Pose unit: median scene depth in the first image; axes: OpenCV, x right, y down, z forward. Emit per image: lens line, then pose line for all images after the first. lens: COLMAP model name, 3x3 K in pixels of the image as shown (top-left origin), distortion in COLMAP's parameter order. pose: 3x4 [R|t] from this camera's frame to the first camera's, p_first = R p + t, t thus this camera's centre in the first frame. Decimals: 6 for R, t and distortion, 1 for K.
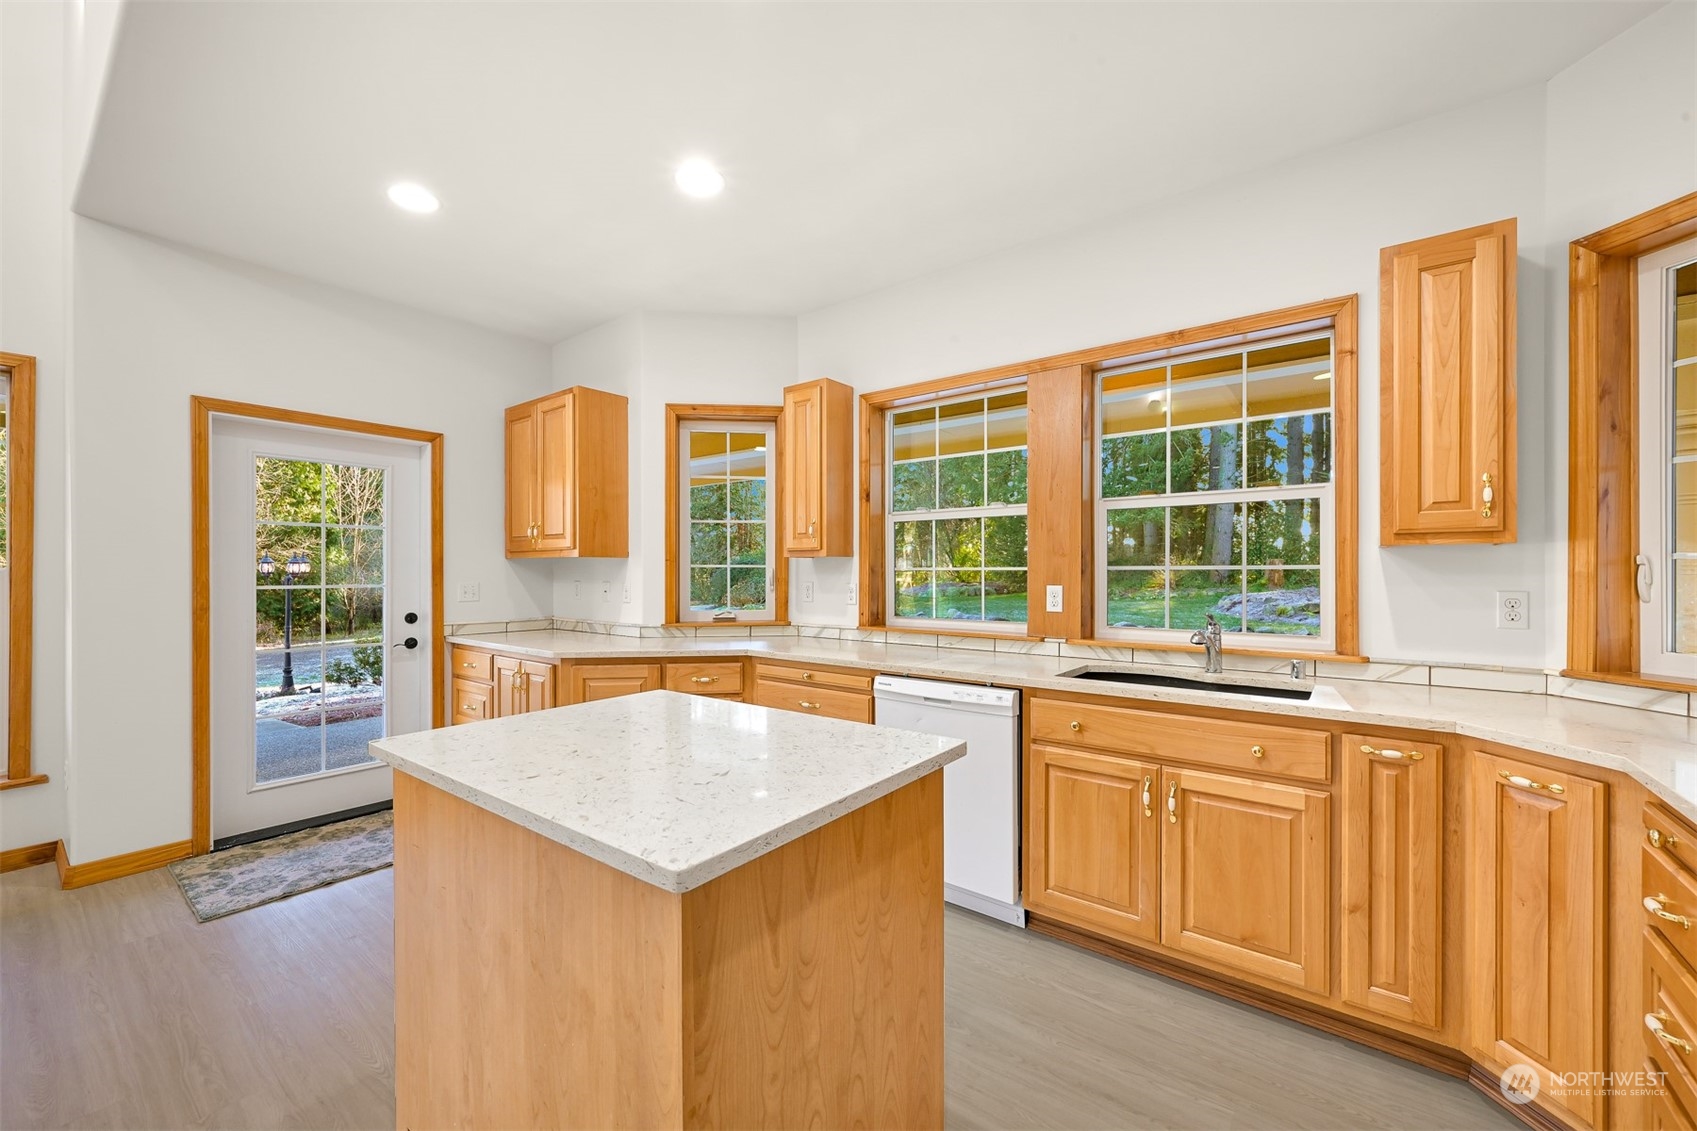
lens RADIAL K [[670.4, 0, 840.3], [0, 670.4, 573.5], [0, 0, 1]] dist [-0.003994, 0.000916]
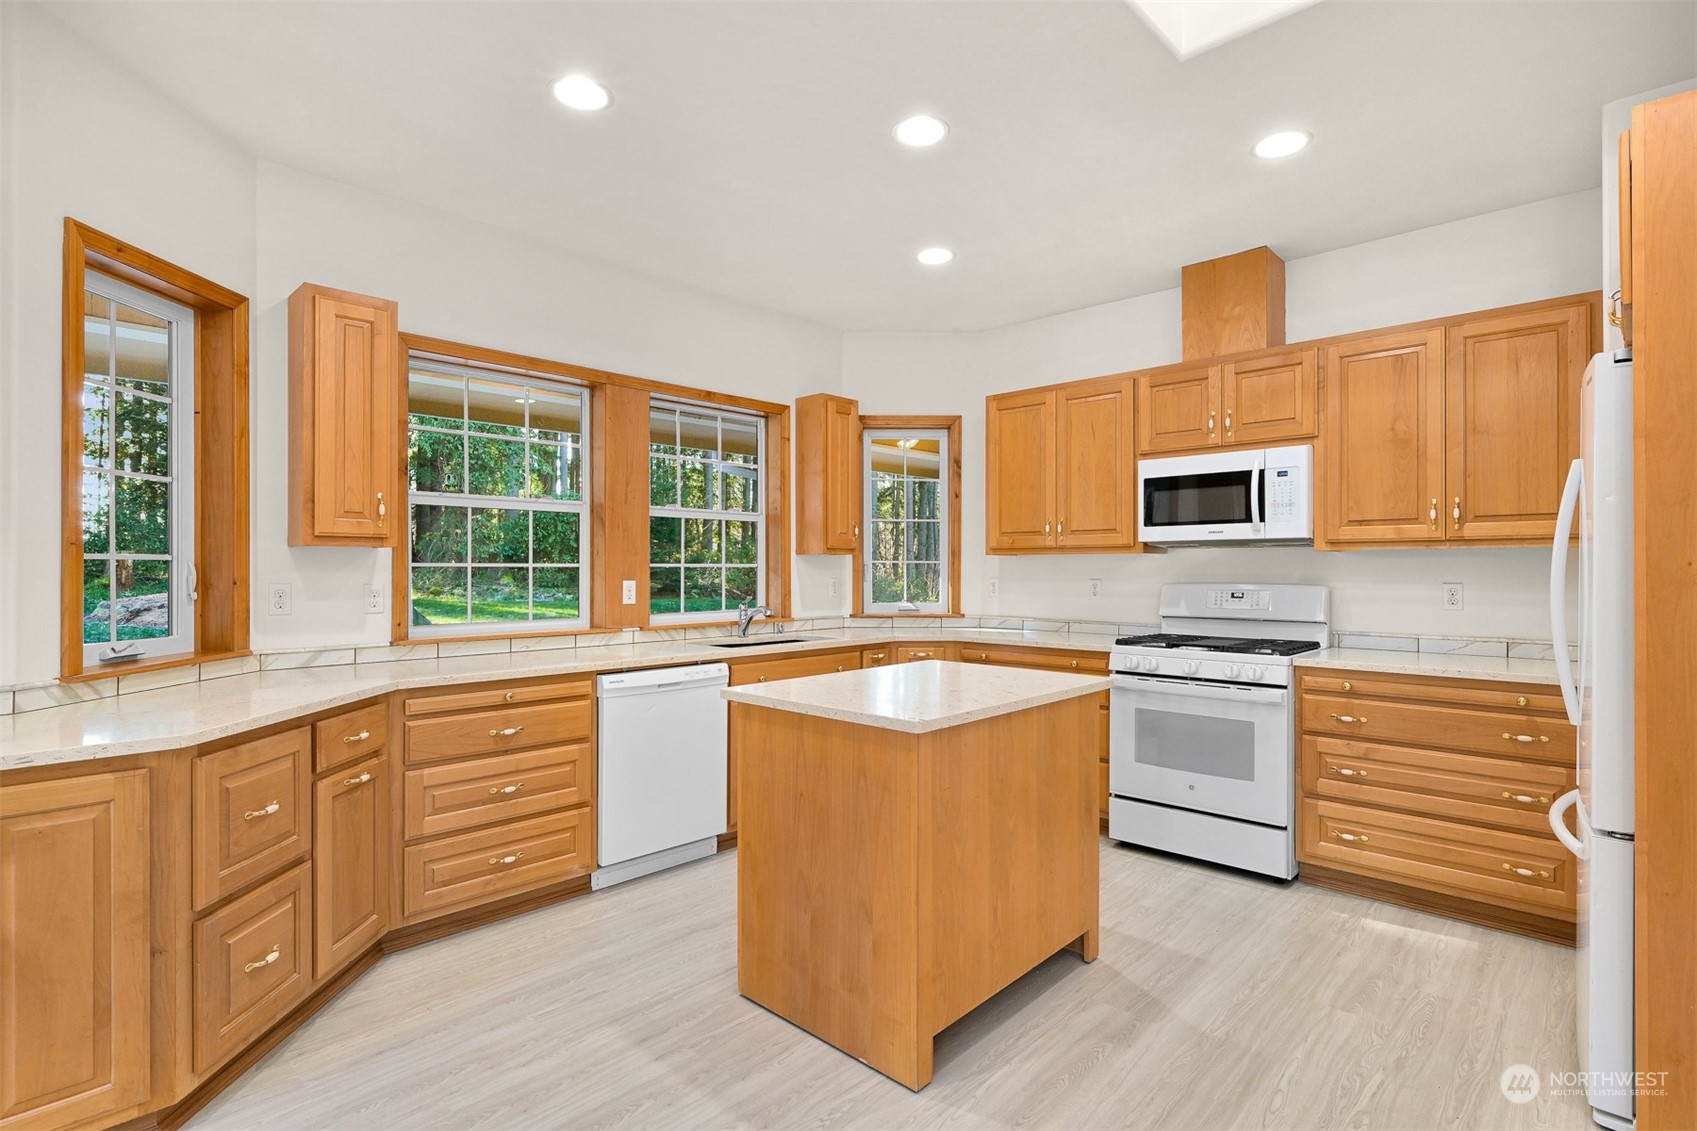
lens RADIAL K [[824.7, 0, 859.1], [0, 824.7, 573.6], [0, 0, 1]] dist [0.014554, -0.001048]
pose [[0.104258, -0.008318, 0.994516, -1.038338], [0.000825, 0.999965, 0.008277, -0.005441], [-0.994550, -0.000043, 0.104261, 0.478982]]
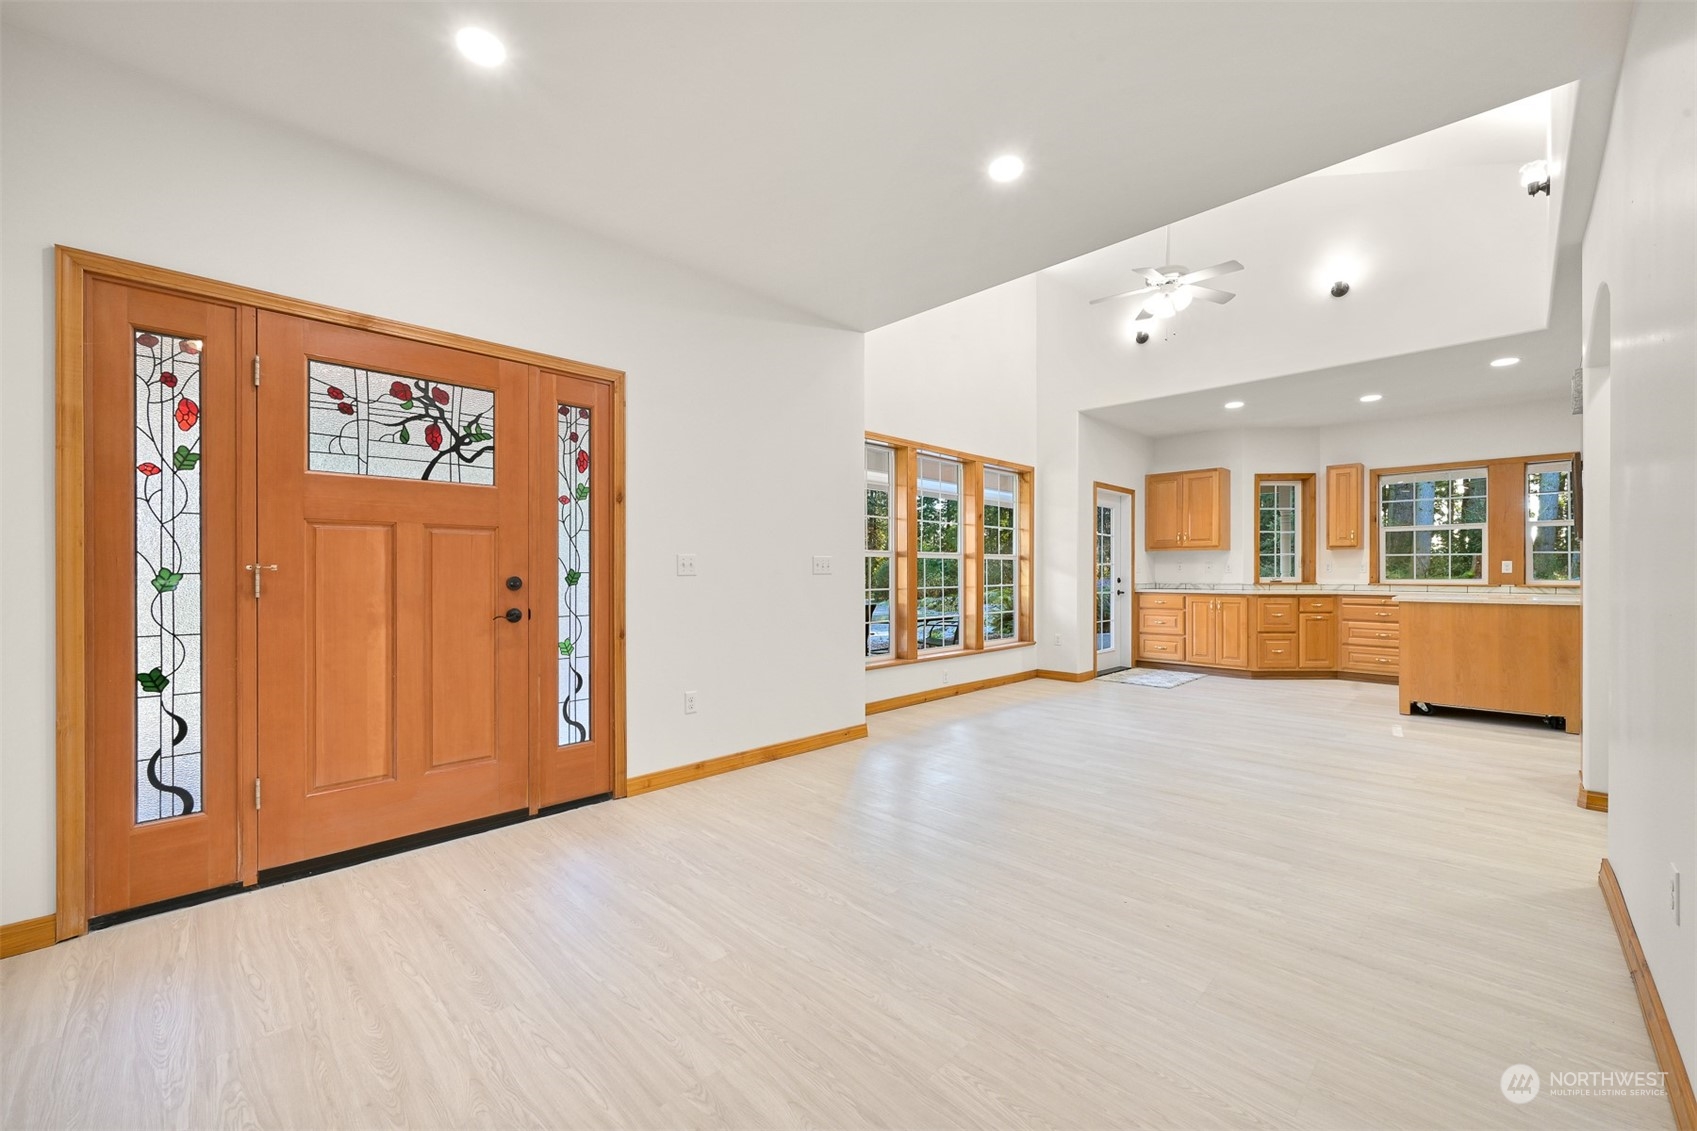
lens RADIAL K [[670.4, 0, 849.2], [0, 670.4, 565.0], [0, 0, 1]] dist [-0.003994, 0.000916]
pose [[0.991820, -0.001887, -0.127631, -1.588443], [0.000190, 0.999911, -0.013310, 0.062189], [0.127644, 0.013176, 0.991732, -1.514159]]
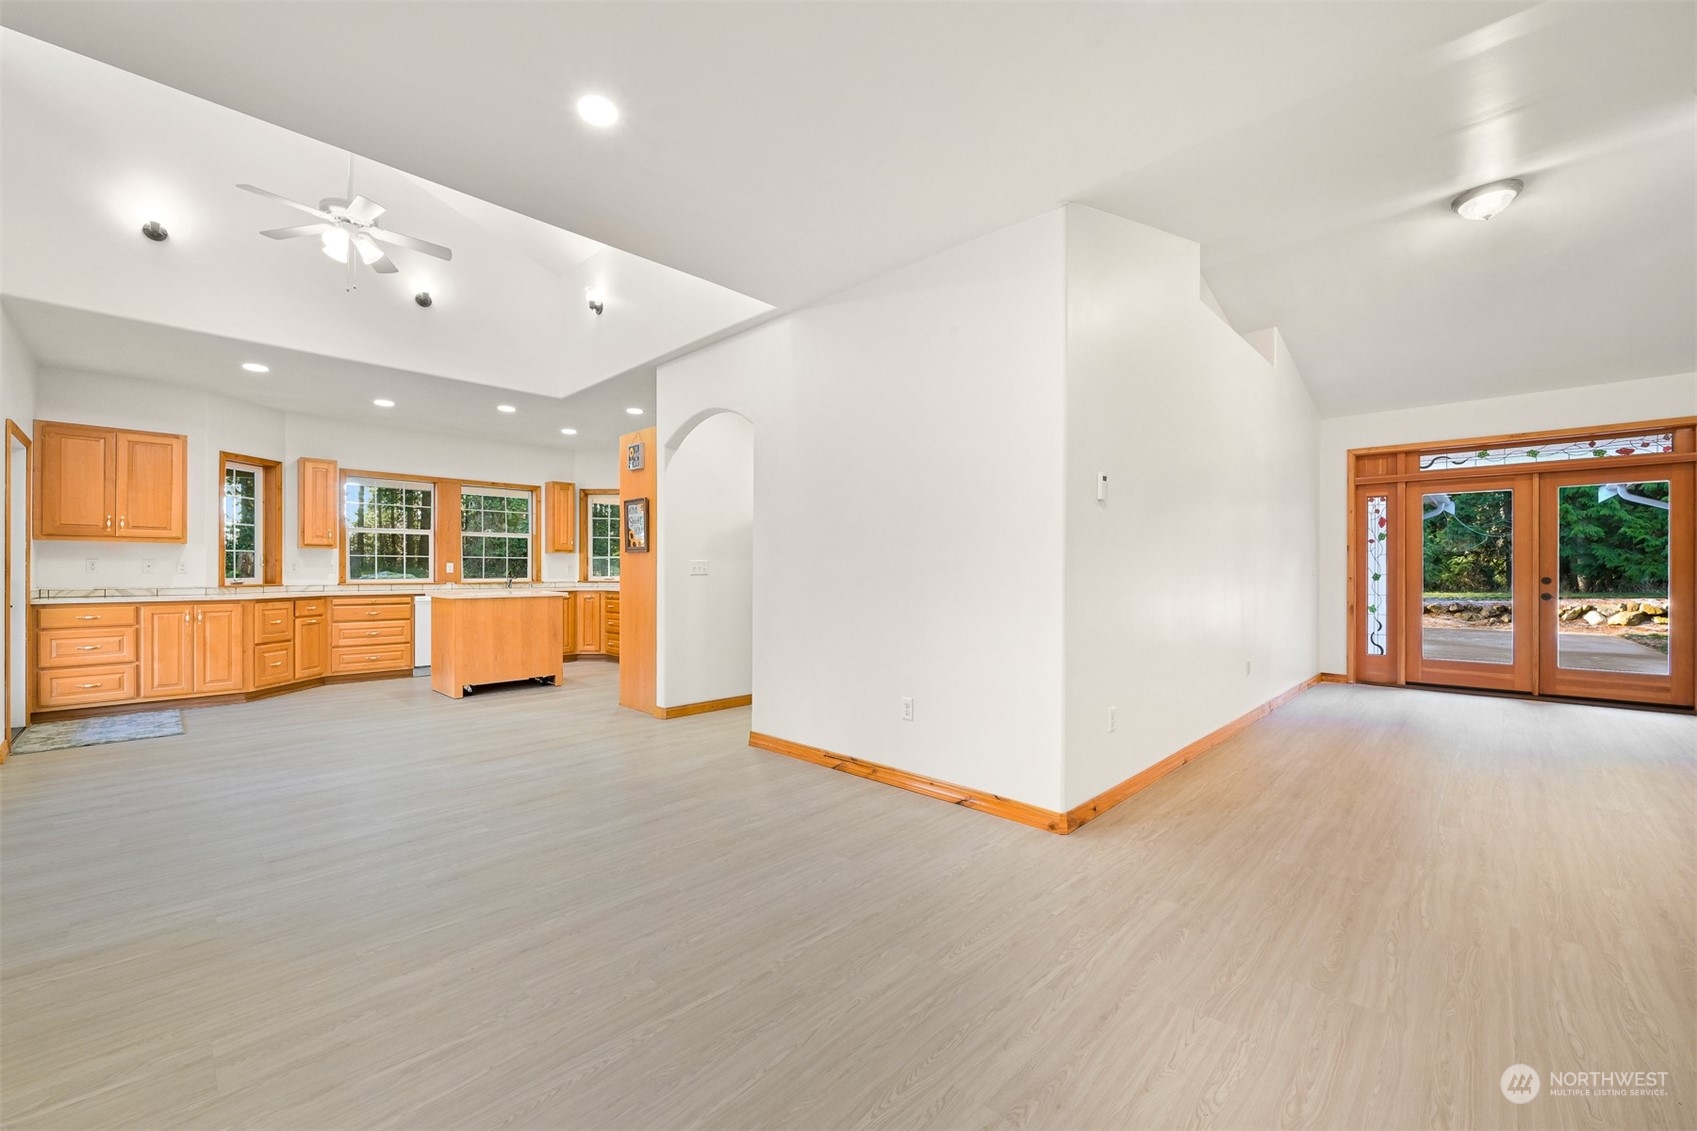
lens RADIAL K [[670.4, 0, 864.9], [0, 670.4, 577.9], [0, 0, 1]] dist [-0.003994, 0.000916]
pose [[0.093149, -0.011313, 0.995588, -2.273142], [0.000863, 0.999936, 0.011282, 0.050359], [-0.995652, -0.000191, 0.093152, -0.950661]]
